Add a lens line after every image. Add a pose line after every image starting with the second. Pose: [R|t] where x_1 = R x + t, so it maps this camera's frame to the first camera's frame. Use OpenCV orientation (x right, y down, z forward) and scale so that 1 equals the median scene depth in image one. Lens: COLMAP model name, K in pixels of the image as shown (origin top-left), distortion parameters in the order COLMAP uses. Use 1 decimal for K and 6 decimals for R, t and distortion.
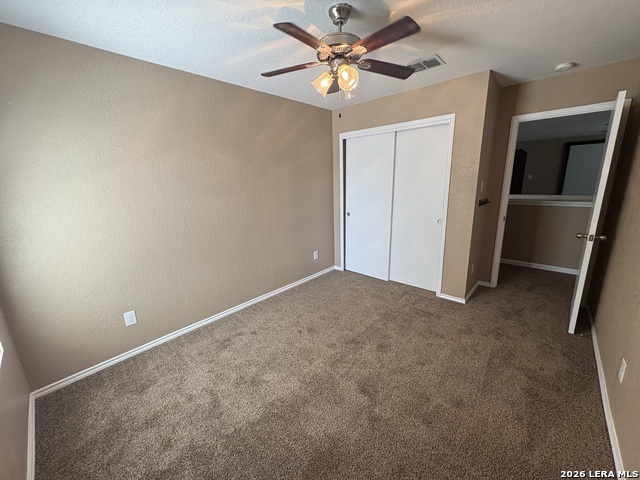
lens RADIAL K [[256.2, 0, 316.2], [0, 256.2, 239.8], [0, 0, 1]] dist [-0.000221, 0.000000]
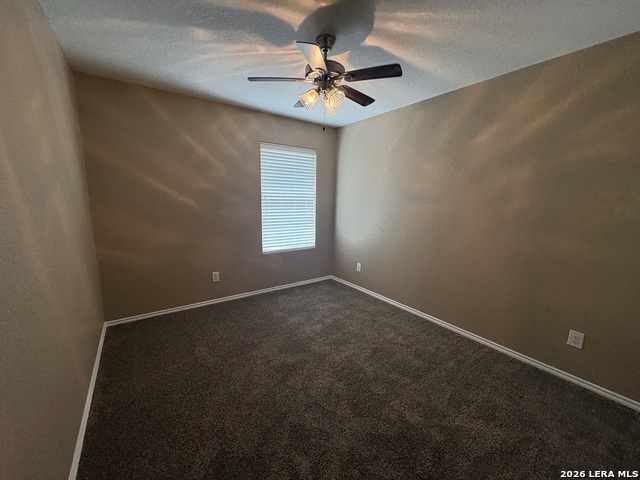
lens RADIAL K [[256.2, 0, 316.2], [0, 256.2, 239.8], [0, 0, 1]] dist [-0.000221, 0.000000]
pose [[-0.210180, 0.219531, -0.952696, 0.824305], [-0.203986, 0.943169, 0.262339, -0.232539], [0.956145, 0.249475, -0.153454, 0.808599]]
